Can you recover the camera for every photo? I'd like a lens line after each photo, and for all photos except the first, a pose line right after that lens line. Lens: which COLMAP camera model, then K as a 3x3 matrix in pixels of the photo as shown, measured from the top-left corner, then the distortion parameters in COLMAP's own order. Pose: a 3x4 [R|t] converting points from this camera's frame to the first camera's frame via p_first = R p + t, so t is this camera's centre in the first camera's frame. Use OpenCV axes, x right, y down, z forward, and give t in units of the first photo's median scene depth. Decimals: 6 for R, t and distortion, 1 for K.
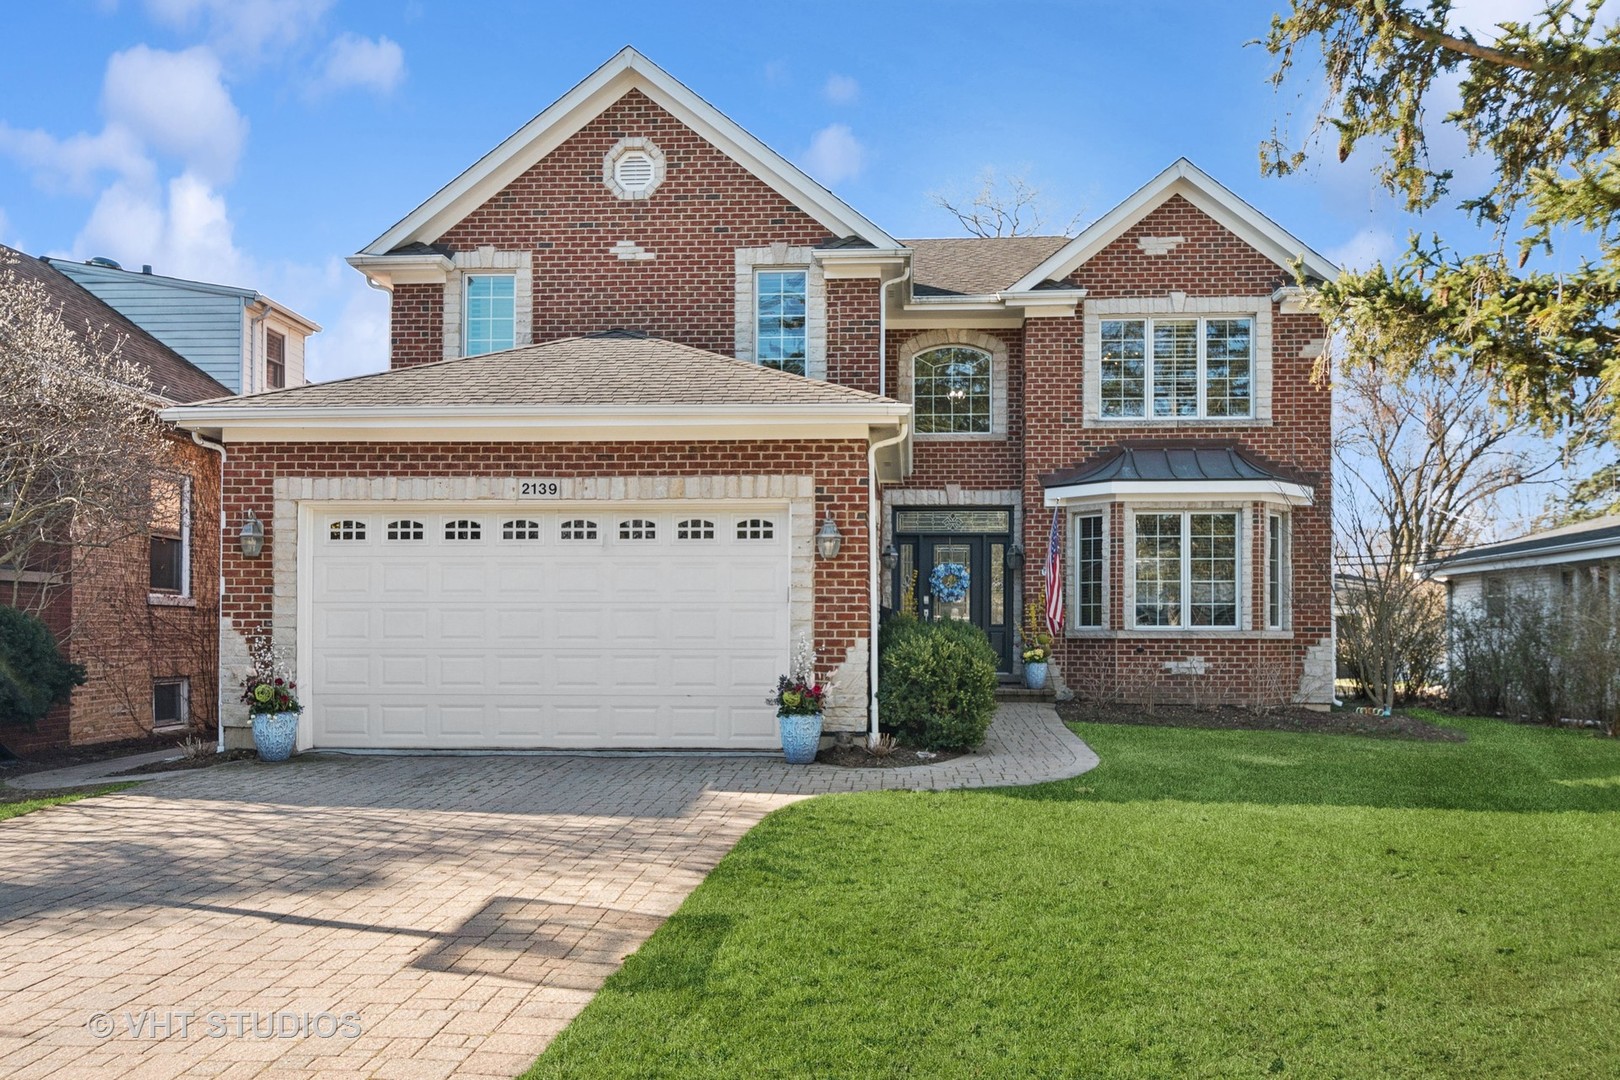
lens RADIAL K [[1277.8, 0, 801.2], [0, 1277.8, 625.7], [0, 0, 1]] dist [0.014259, 0.000600]
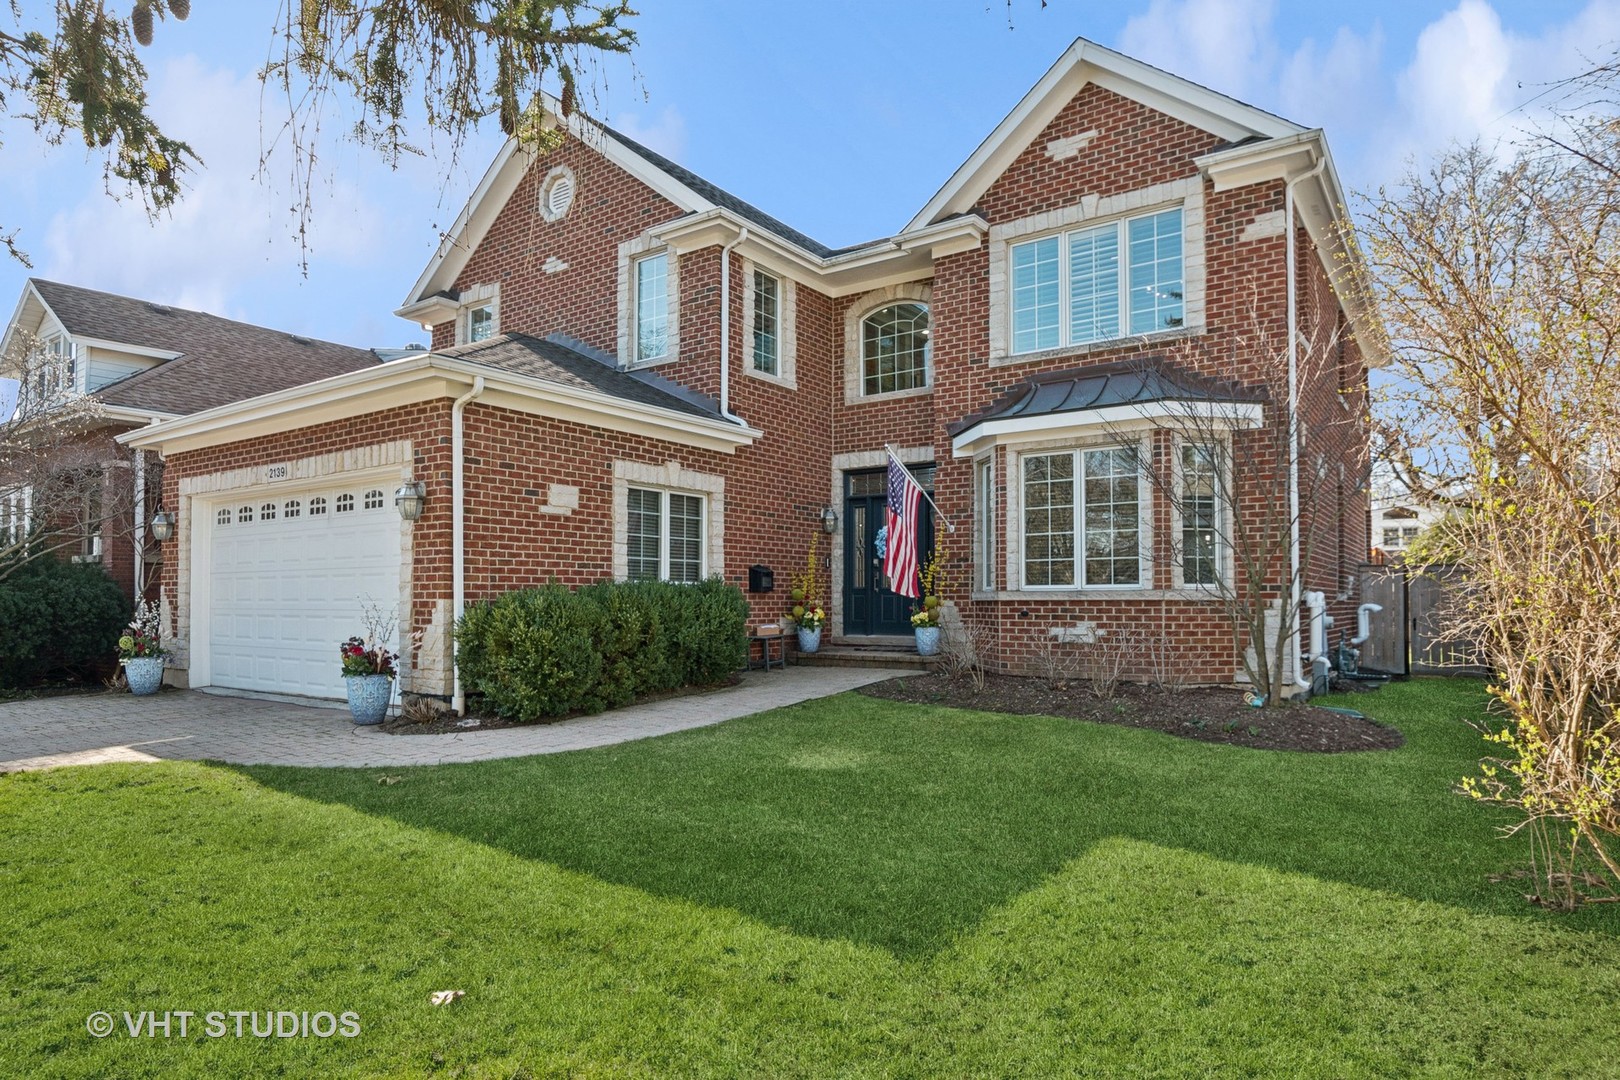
lens RADIAL K [[938.5, 0, 804.5], [0, 938.5, 581.1], [0, 0, 1]] dist [-0.005238, 0.000035]
pose [[0.850485, -0.013402, -0.525829, 0.459960], [0.006376, 0.999865, -0.015171, 0.005640], [0.525961, 0.009550, 0.850455, 0.371830]]
